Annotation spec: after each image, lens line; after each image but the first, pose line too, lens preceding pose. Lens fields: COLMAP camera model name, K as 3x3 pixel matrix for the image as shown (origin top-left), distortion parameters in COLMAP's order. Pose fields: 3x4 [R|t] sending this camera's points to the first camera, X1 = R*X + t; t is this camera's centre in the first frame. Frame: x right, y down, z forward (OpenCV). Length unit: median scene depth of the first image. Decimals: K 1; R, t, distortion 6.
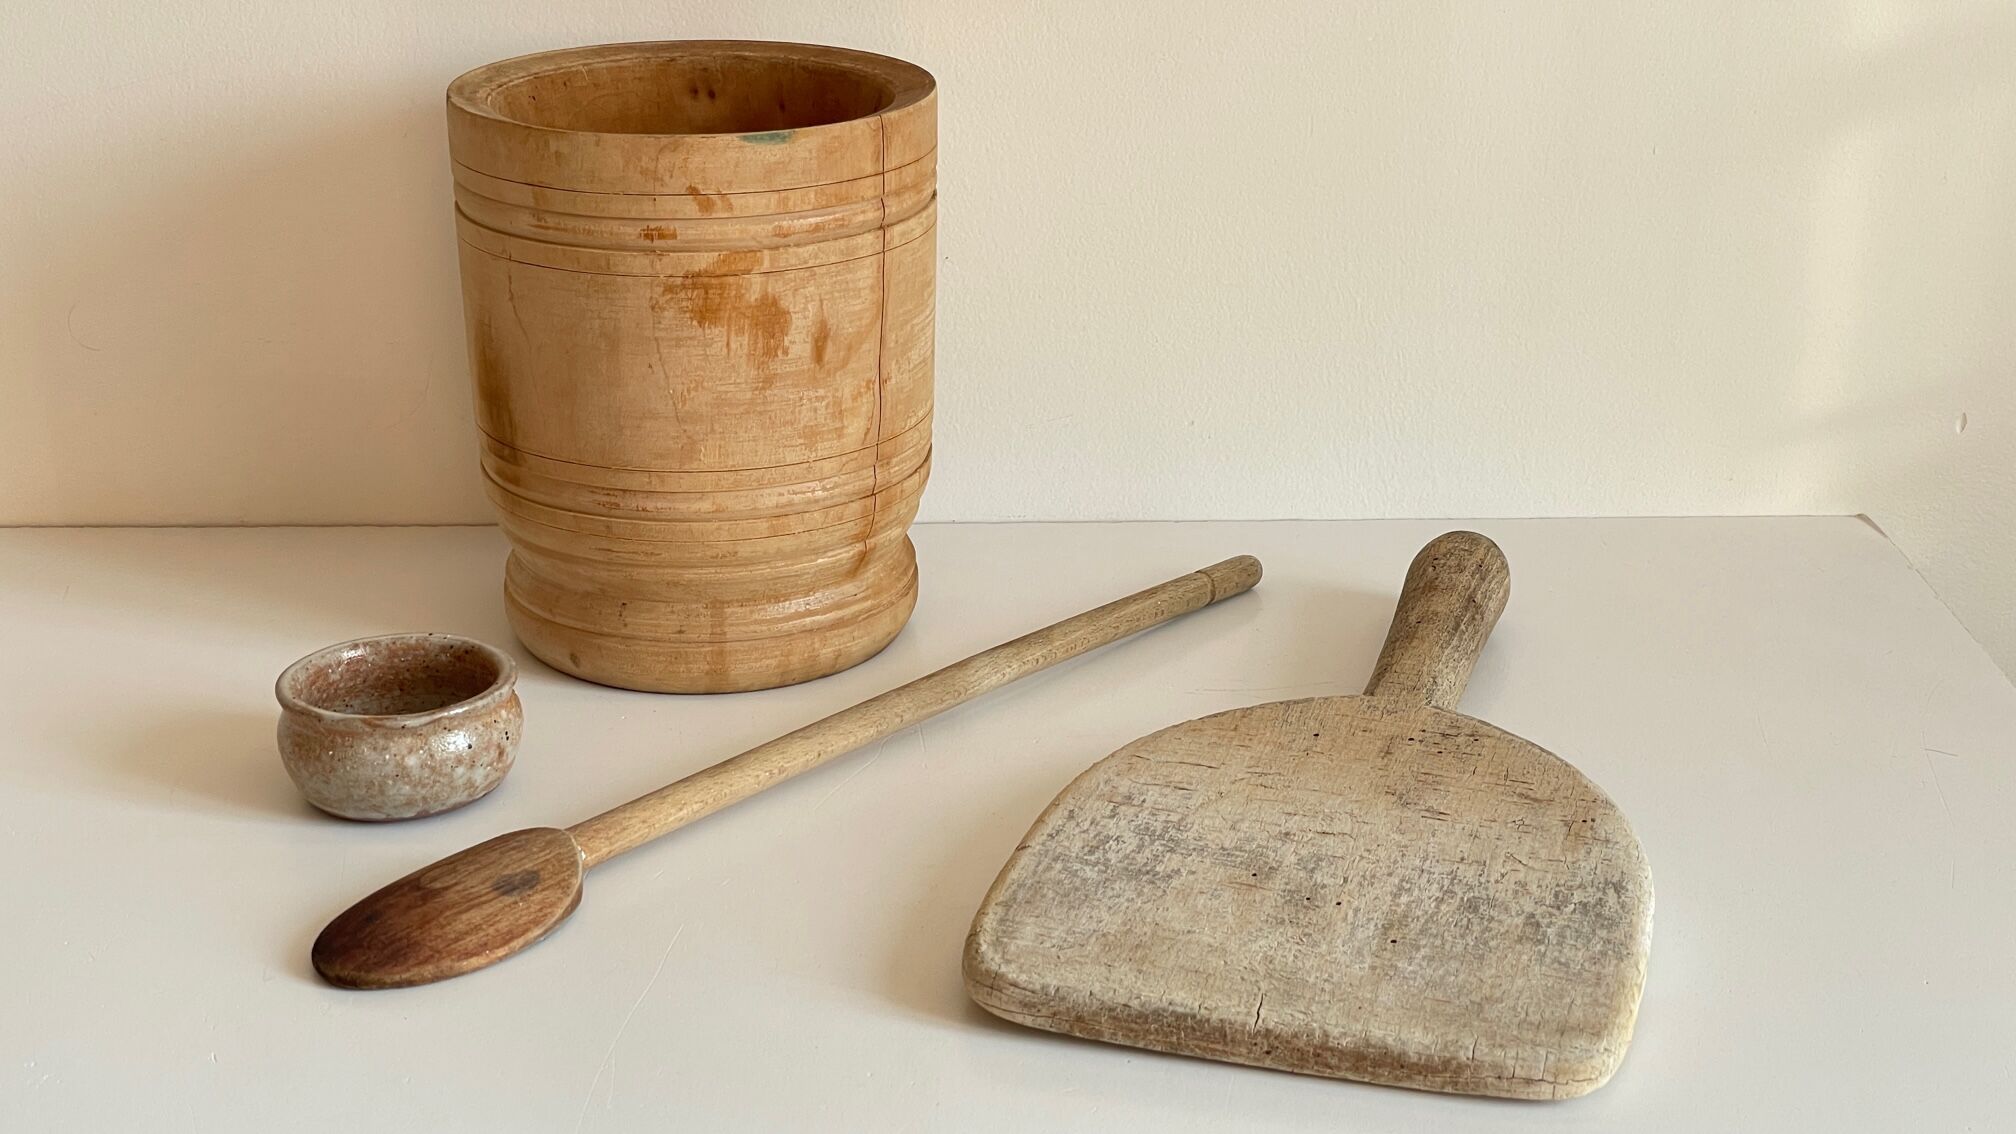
lens RADIAL K [[2980.7, 0, 1011.6], [0, 2980.7, 577.5], [0, 0, 1]] dist [0.001553, 0.840502]
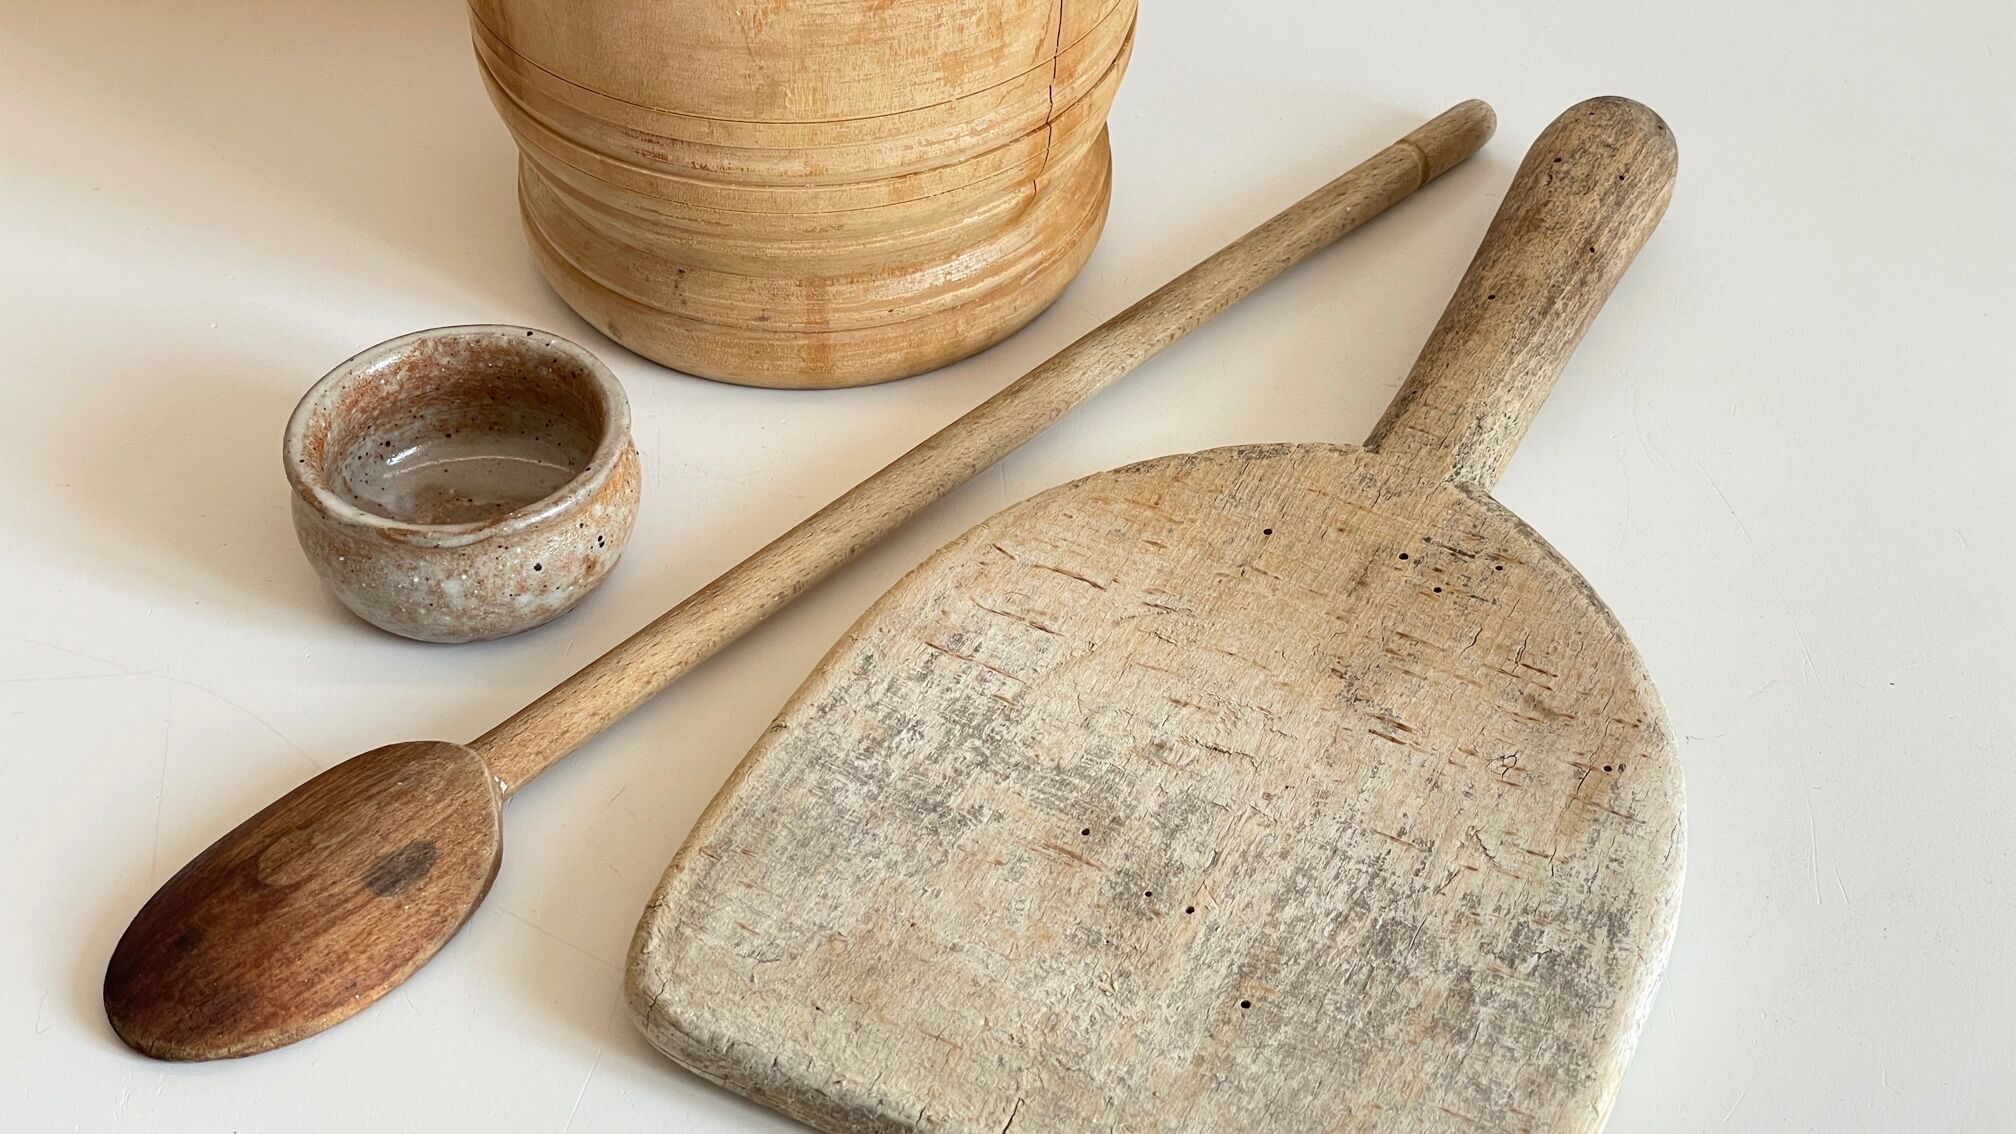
lens RADIAL K [[2980.7, 0, 1011.6], [0, 2980.7, 577.5], [0, 0, 1]] dist [0.001553, 0.840502]
pose [[0.985254, 0.115985, -0.125789, 0.146909], [-0.059281, 0.921040, 0.384931, -0.221630], [0.160503, -0.371798, 0.914333, 0.399592]]
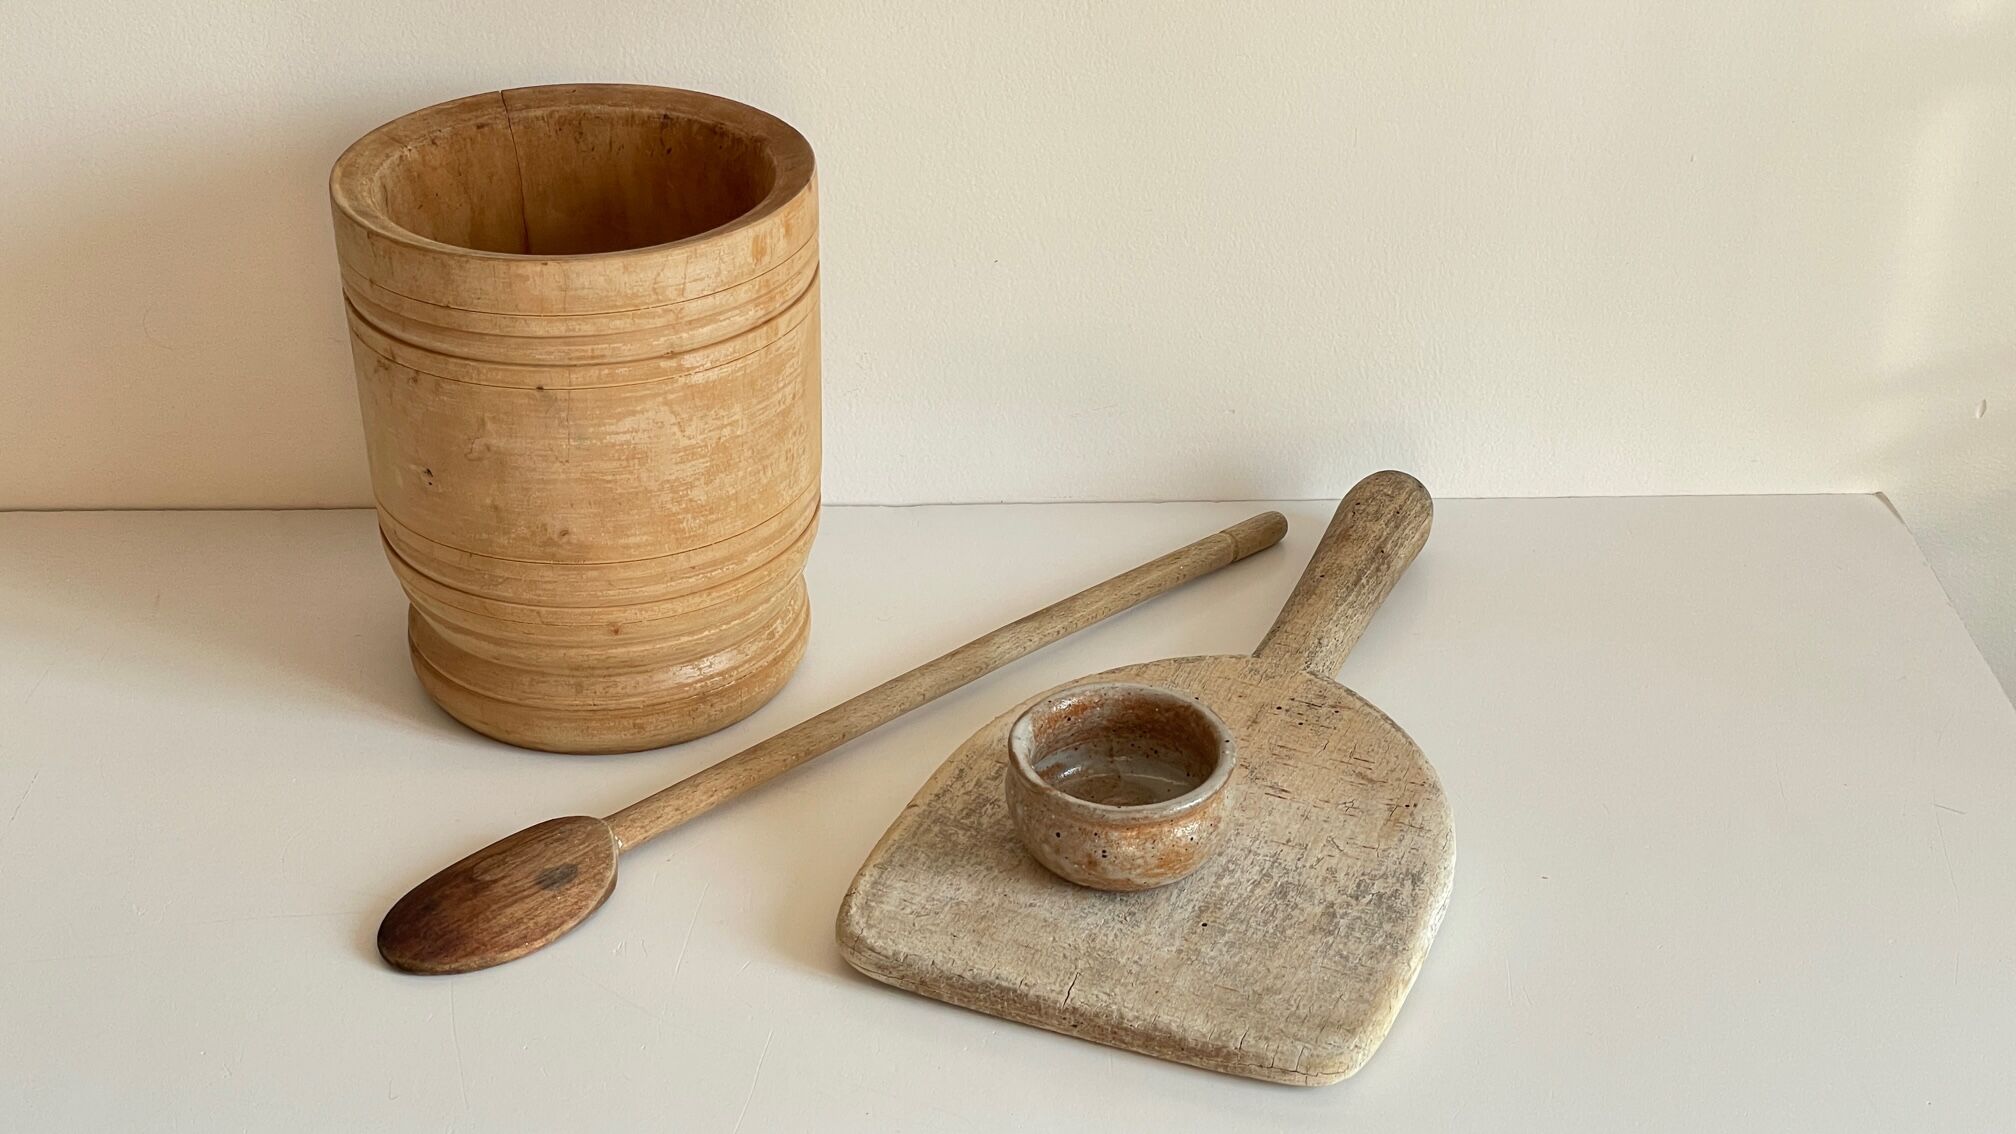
lens RADIAL K [[2980.7, 0, 1011.6], [0, 2980.7, 577.5], [0, 0, 1]] dist [0.001553, 0.840502]
pose [[0.993952, 0.050610, -0.097453, 0.156805], [-0.034702, 0.986748, 0.158509, -0.189262], [0.104184, -0.154168, 0.982536, -0.125011]]
